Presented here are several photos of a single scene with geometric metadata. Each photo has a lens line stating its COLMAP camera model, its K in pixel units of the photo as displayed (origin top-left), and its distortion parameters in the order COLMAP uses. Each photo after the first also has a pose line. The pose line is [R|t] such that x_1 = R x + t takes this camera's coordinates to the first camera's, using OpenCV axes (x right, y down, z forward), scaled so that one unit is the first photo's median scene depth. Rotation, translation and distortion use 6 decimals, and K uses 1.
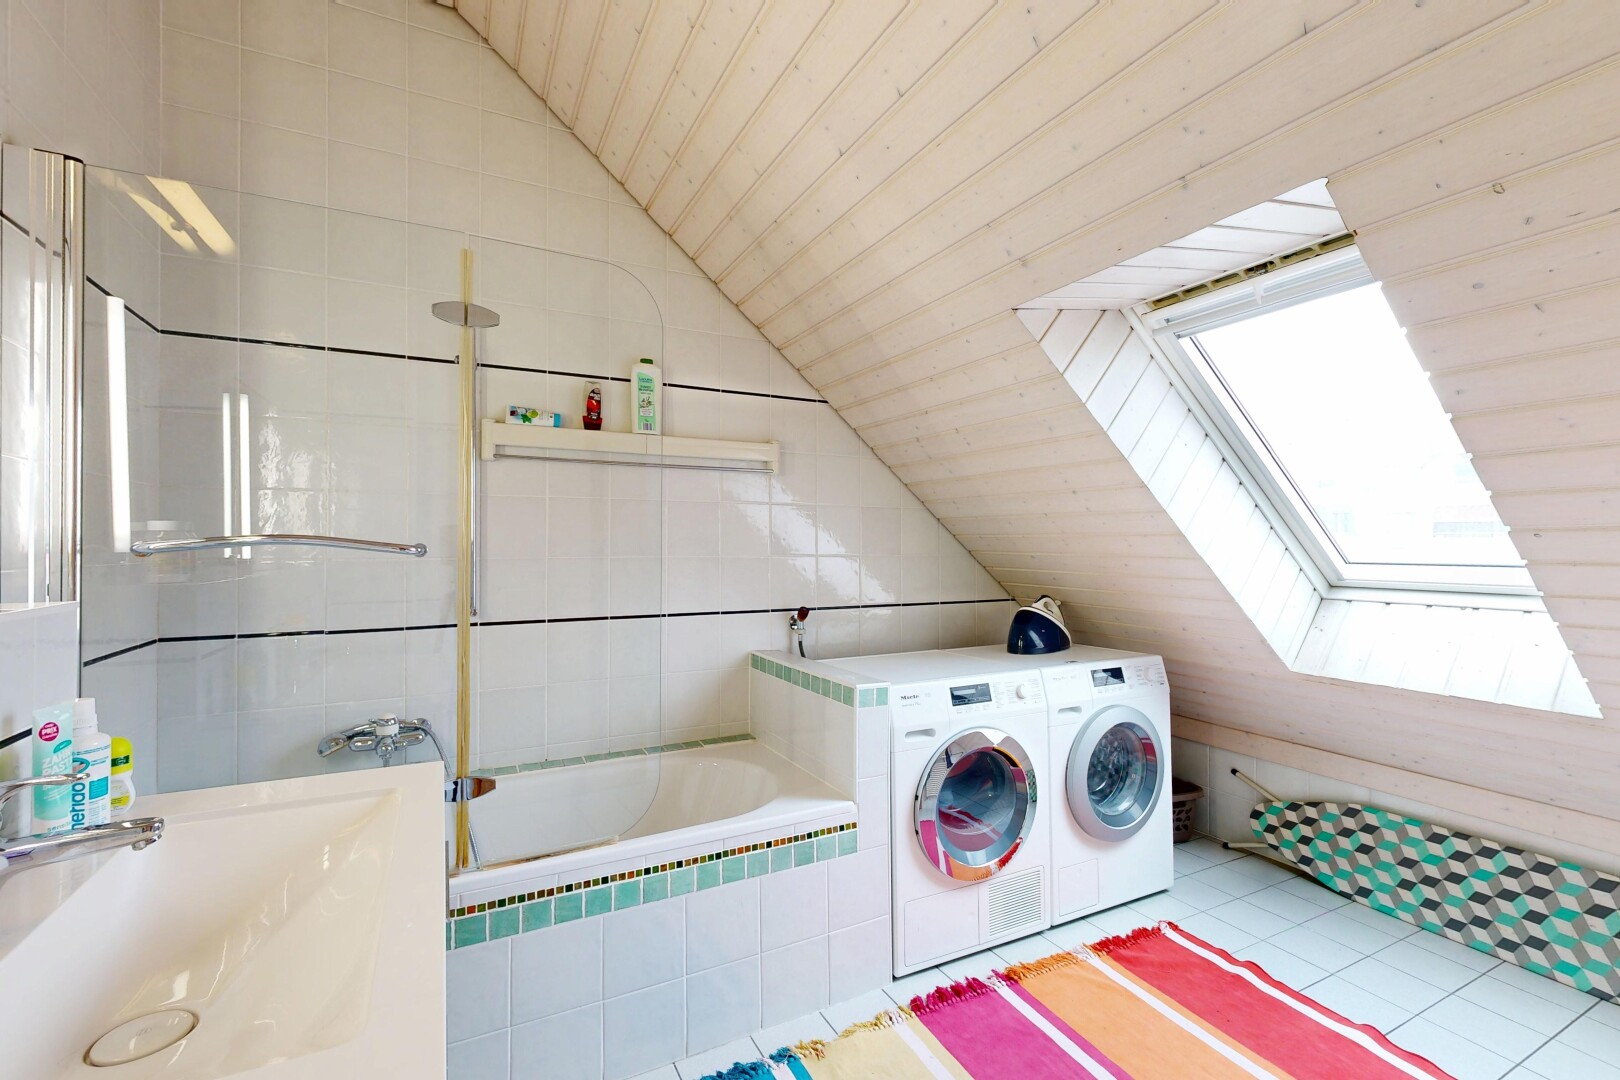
lens RADIAL K [[698.9, 0, 810.3], [0, 698.9, 541.0], [0, 0, 1]] dist [0.000651, 0.000041]
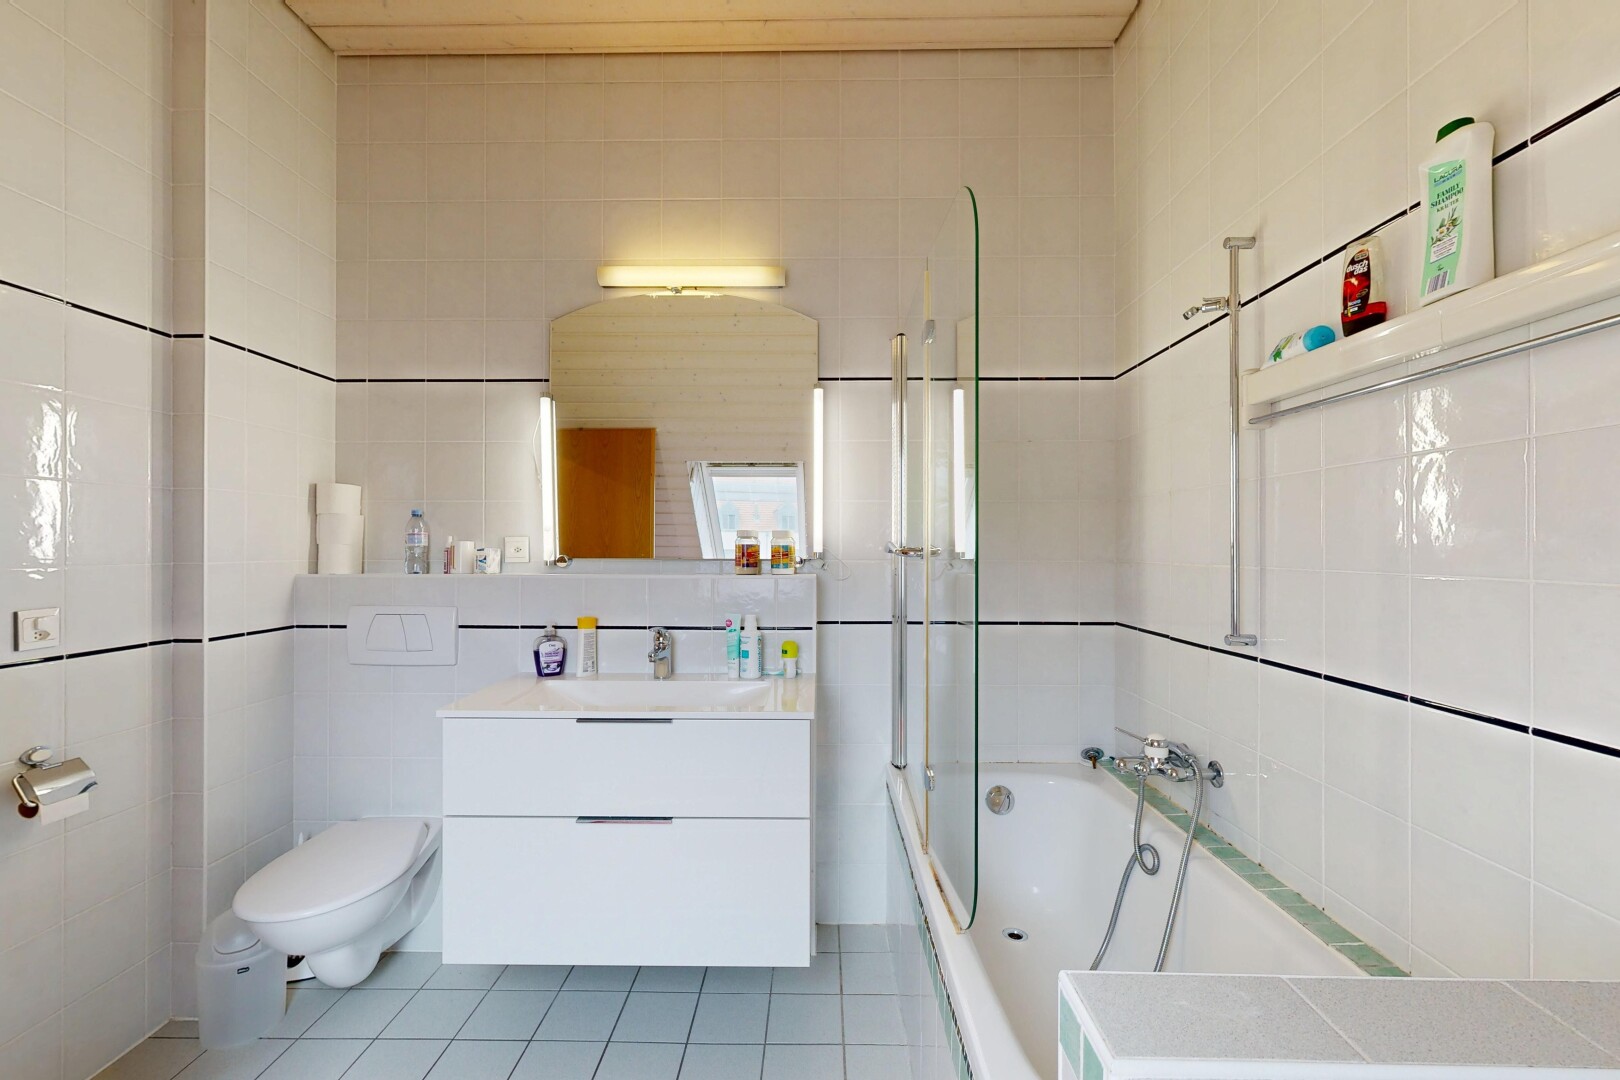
lens RADIAL K [[698.9, 0, 809.7], [0, 698.9, 545.0], [0, 0, 1]] dist [0.000651, 0.000041]
pose [[-0.466925, -0.004514, -0.884285, 0.360426], [0.004996, 0.999958, -0.007742, 0.004791], [0.884283, -0.008032, -0.466883, 0.893707]]
